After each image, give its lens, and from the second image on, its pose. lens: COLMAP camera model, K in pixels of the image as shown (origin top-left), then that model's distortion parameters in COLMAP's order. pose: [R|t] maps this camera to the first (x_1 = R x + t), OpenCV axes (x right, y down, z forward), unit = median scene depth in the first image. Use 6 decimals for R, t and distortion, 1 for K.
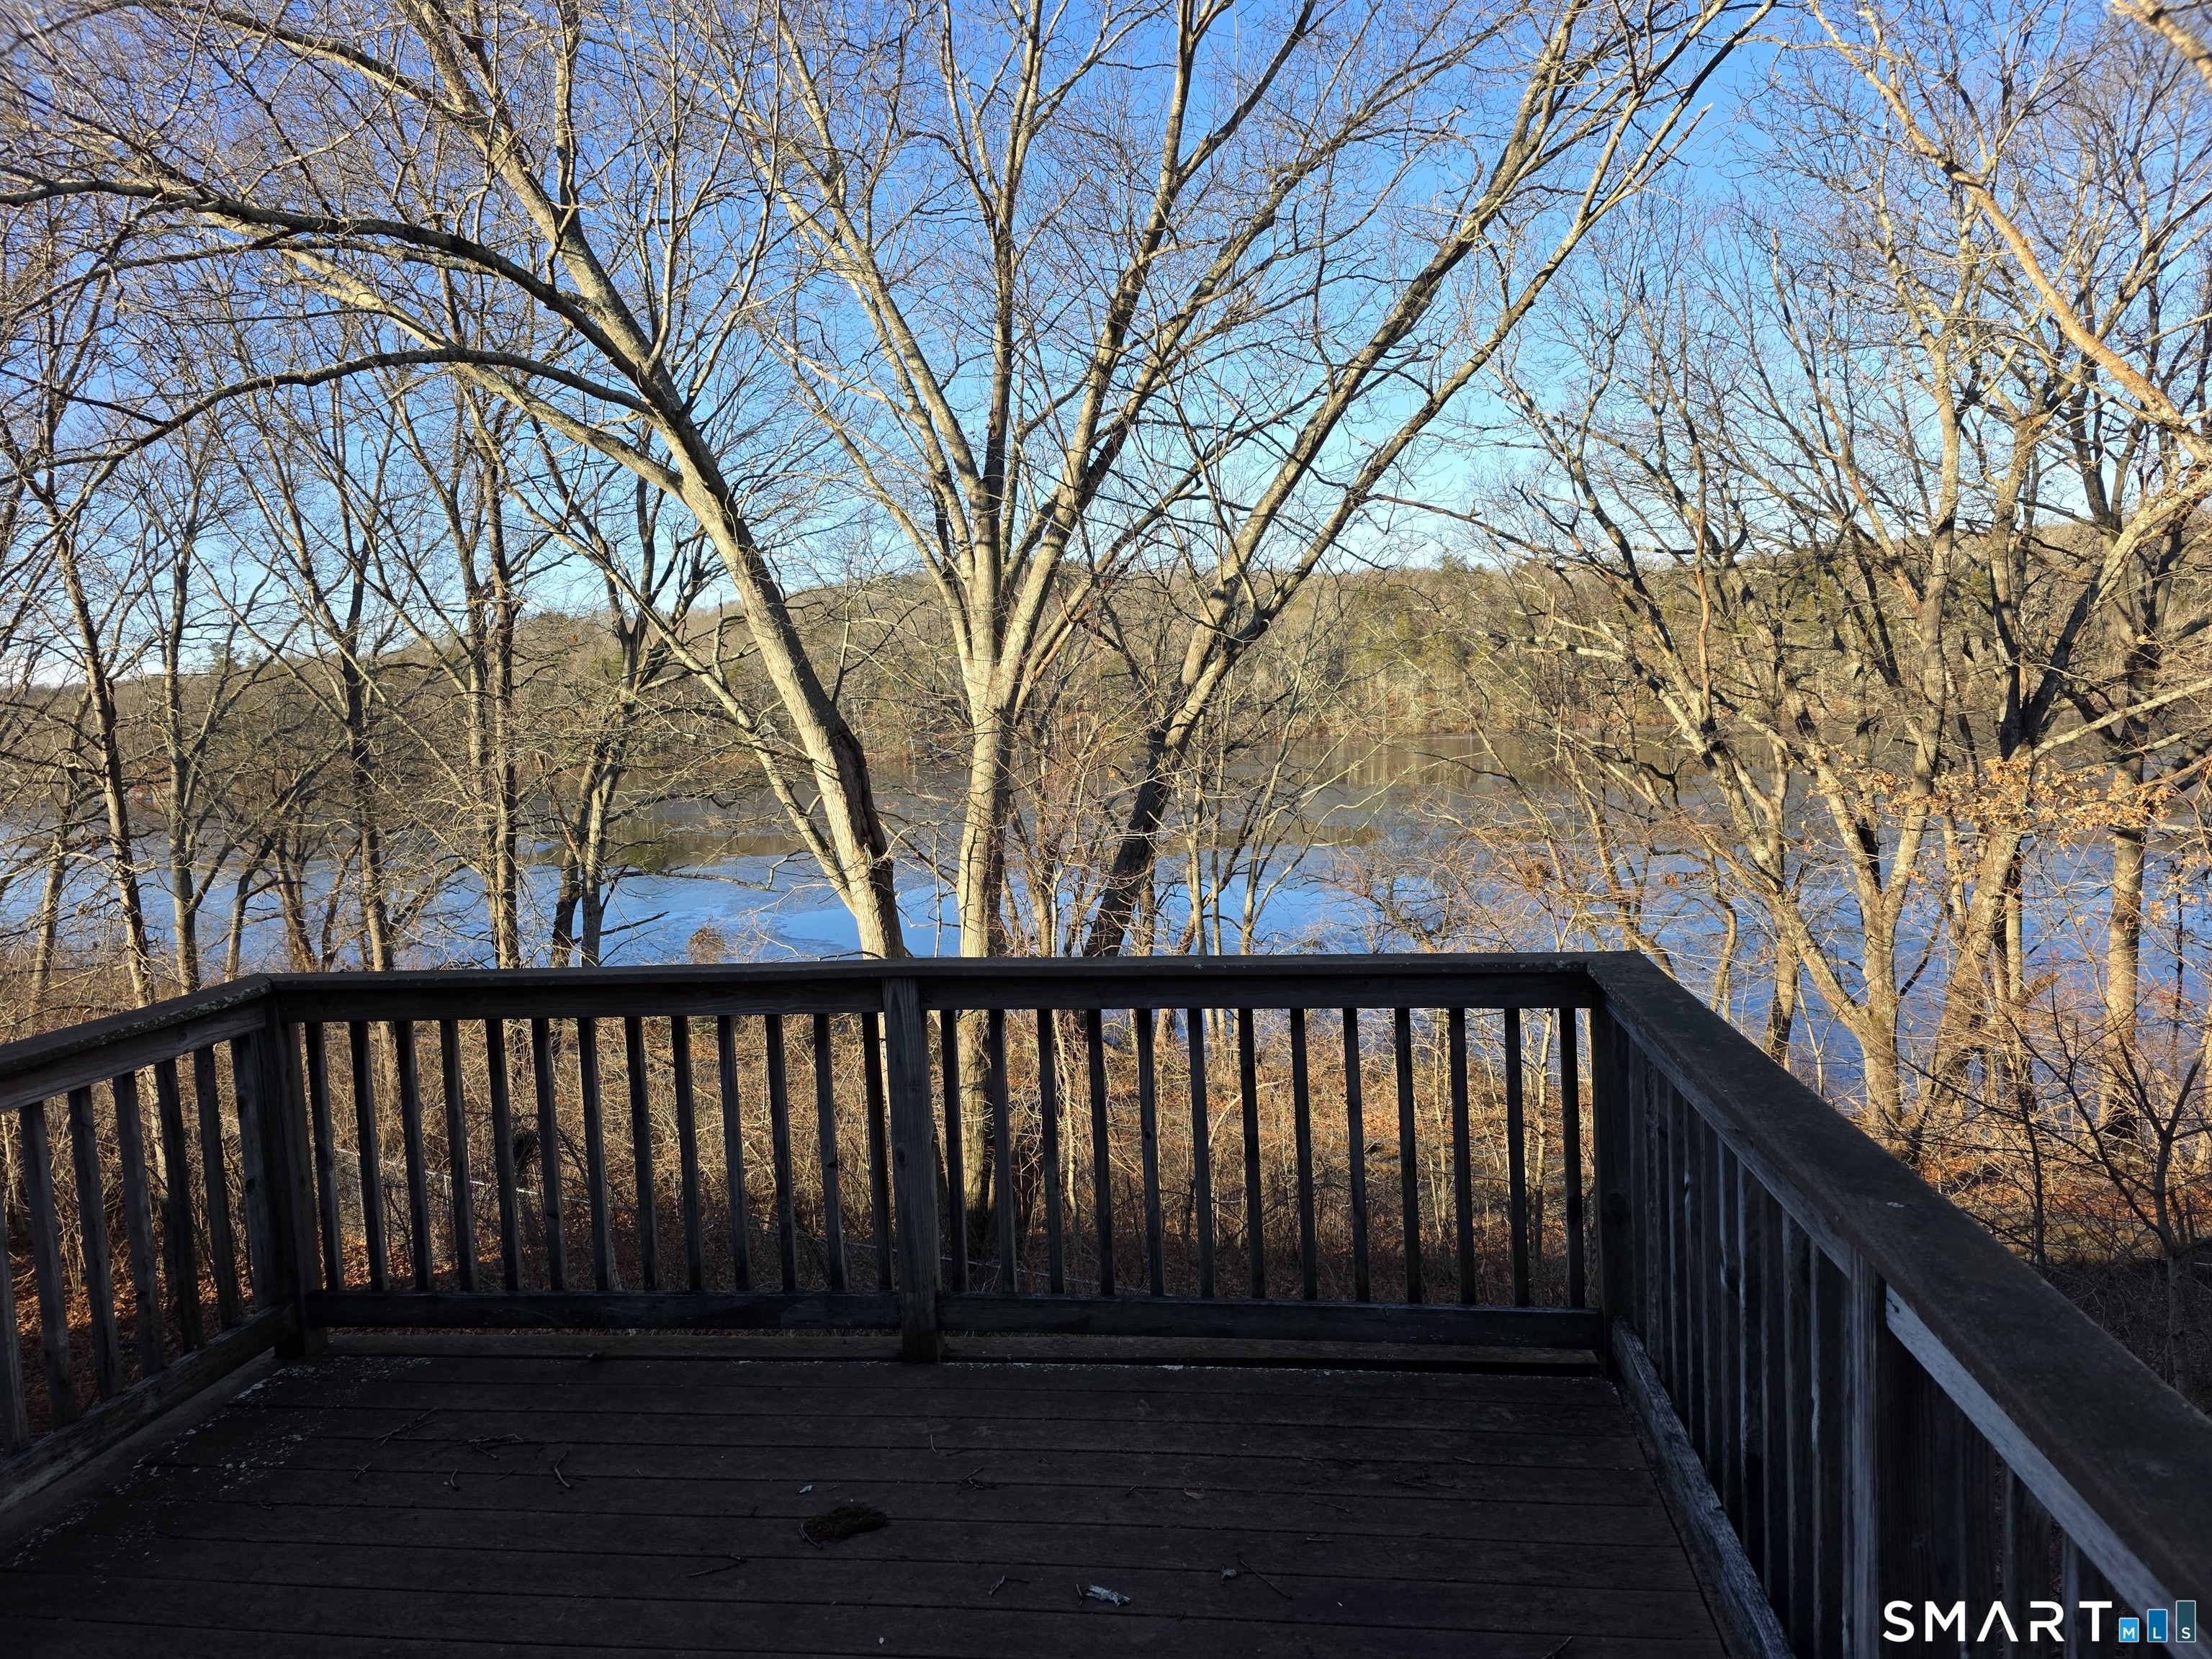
lens RADIAL K [[1567.8, 0, 1098.7], [0, 1567.8, 888.4], [0, 0, 1]] dist [0.084453, -0.090088]
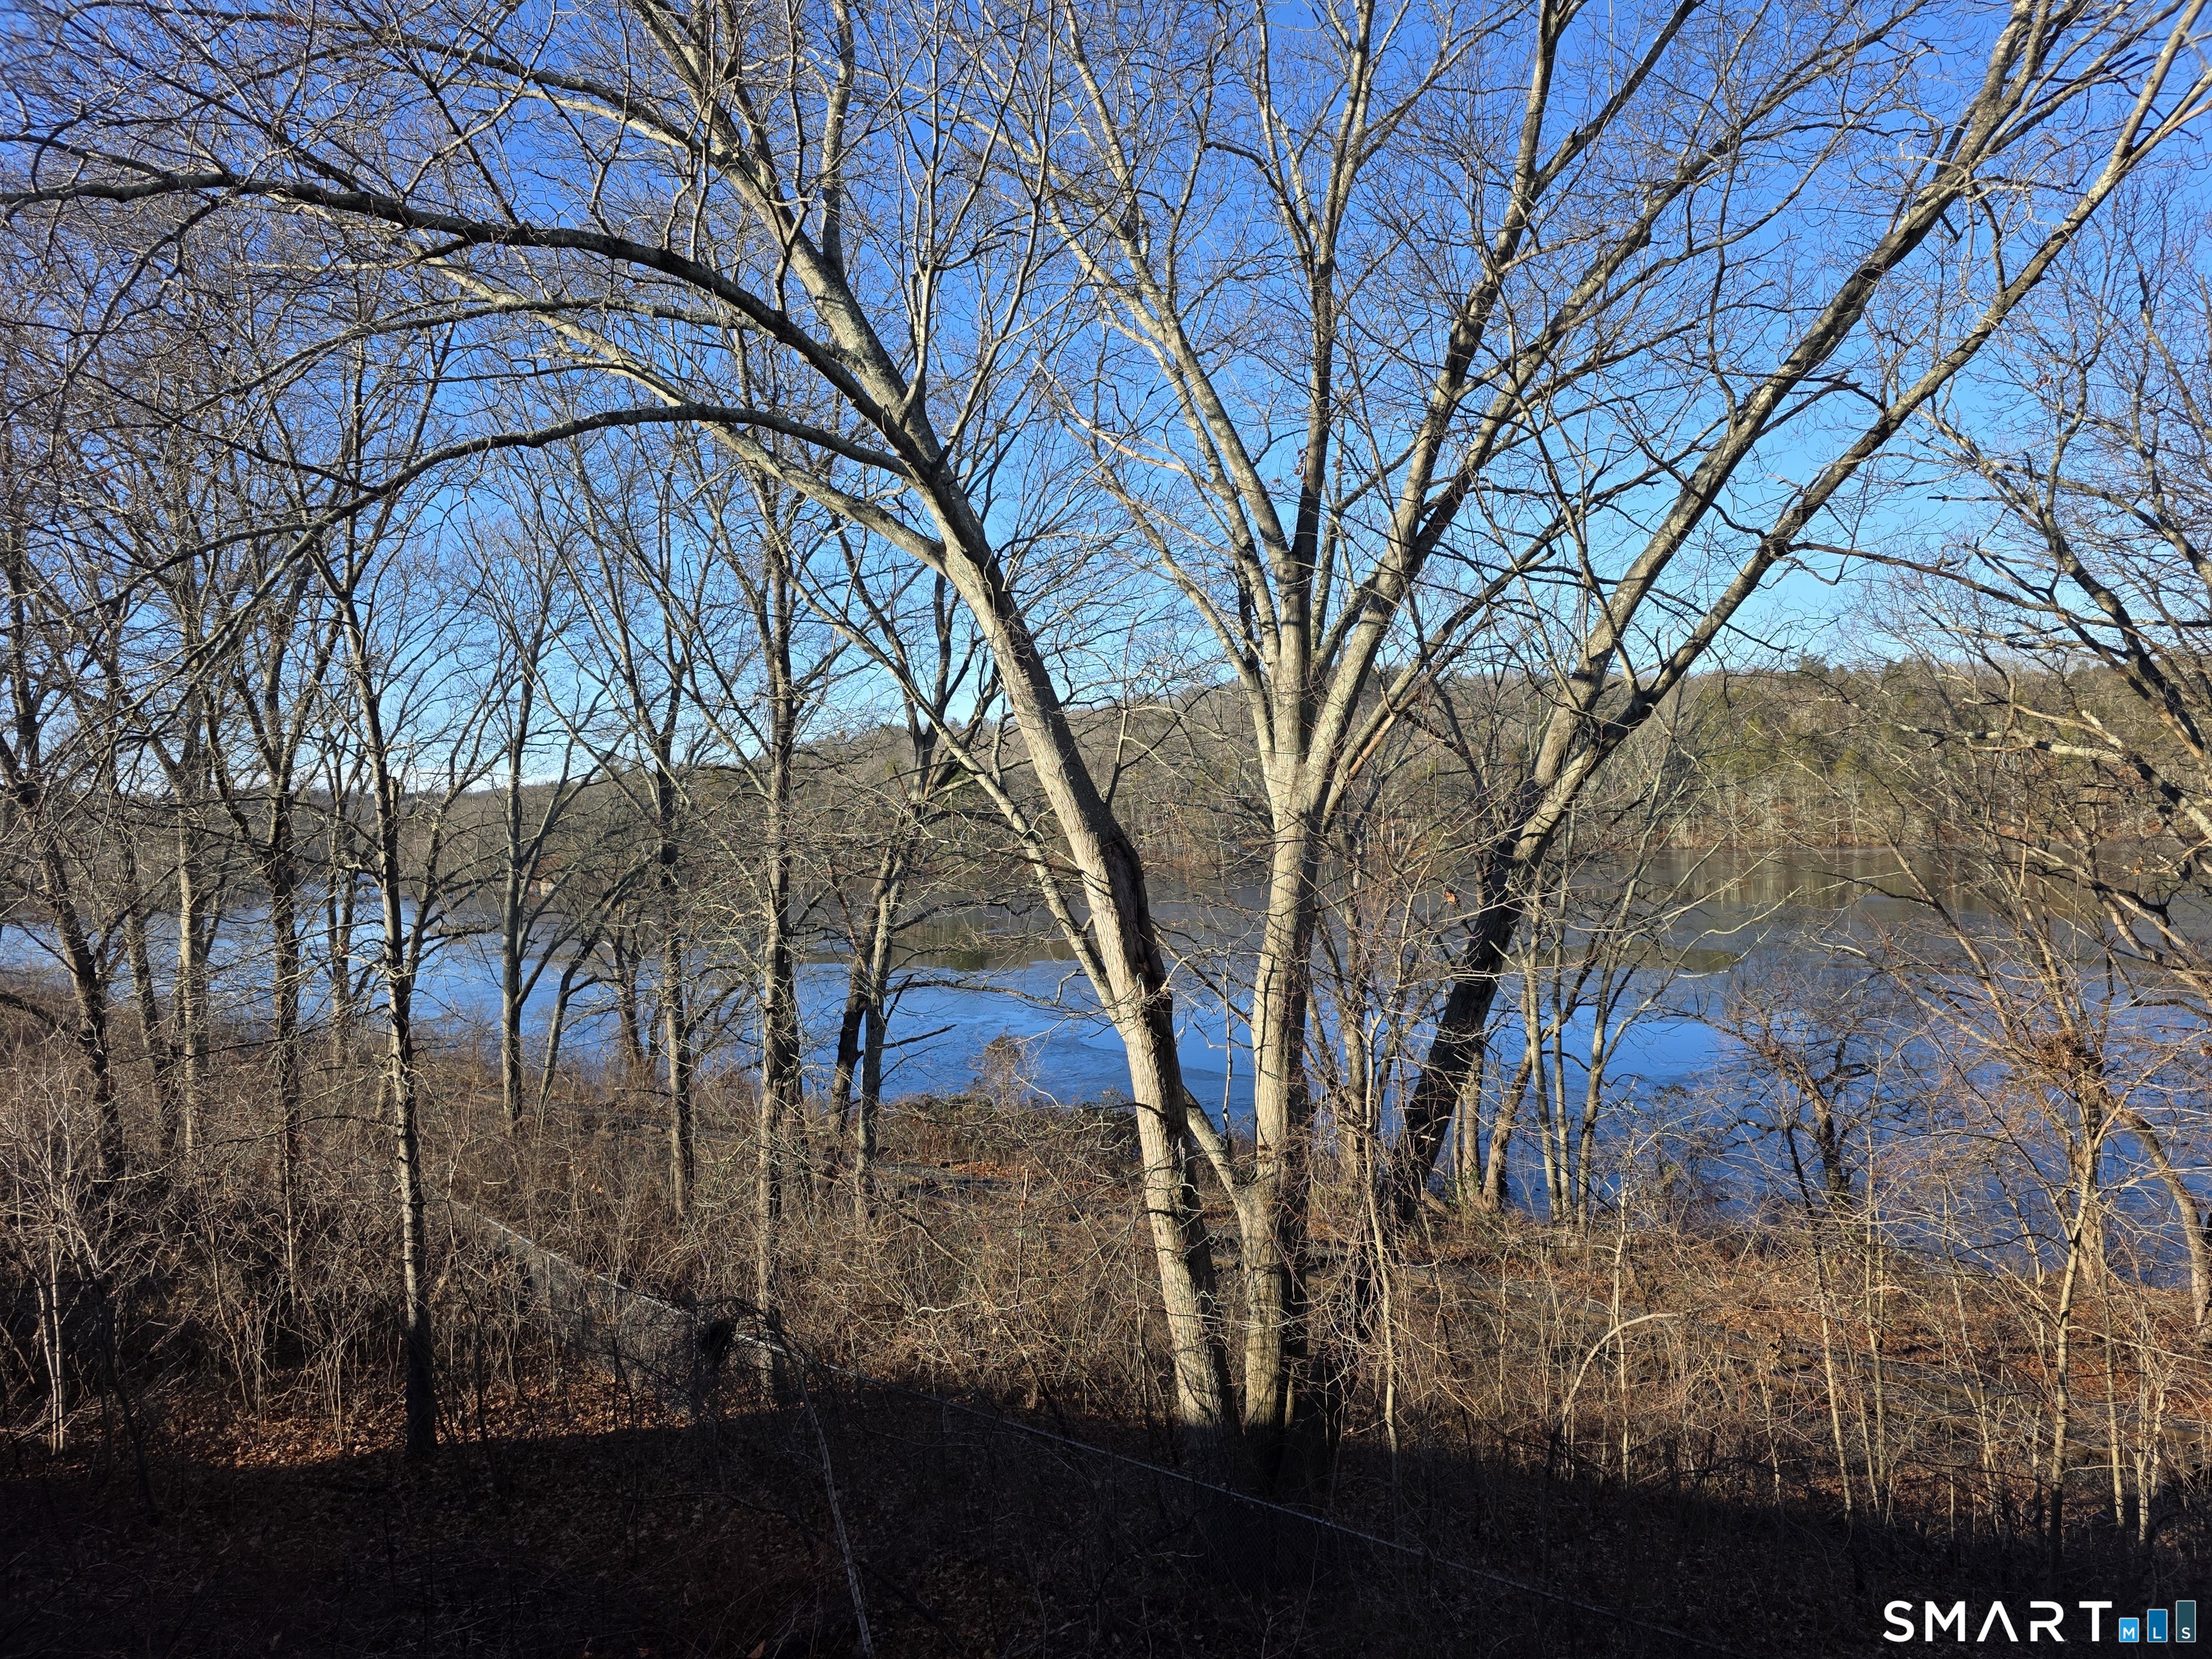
lens RADIAL K [[1473.8, 0, 1118.4], [0, 1473.8, 831.0], [0, 0, 1]] dist [0.067467, -0.064597]
pose [[0.981208, 0.011326, -0.192620, -0.009240], [-0.031279, 0.994409, -0.100860, -0.022071], [0.190401, 0.104989, 0.976076, 0.210317]]
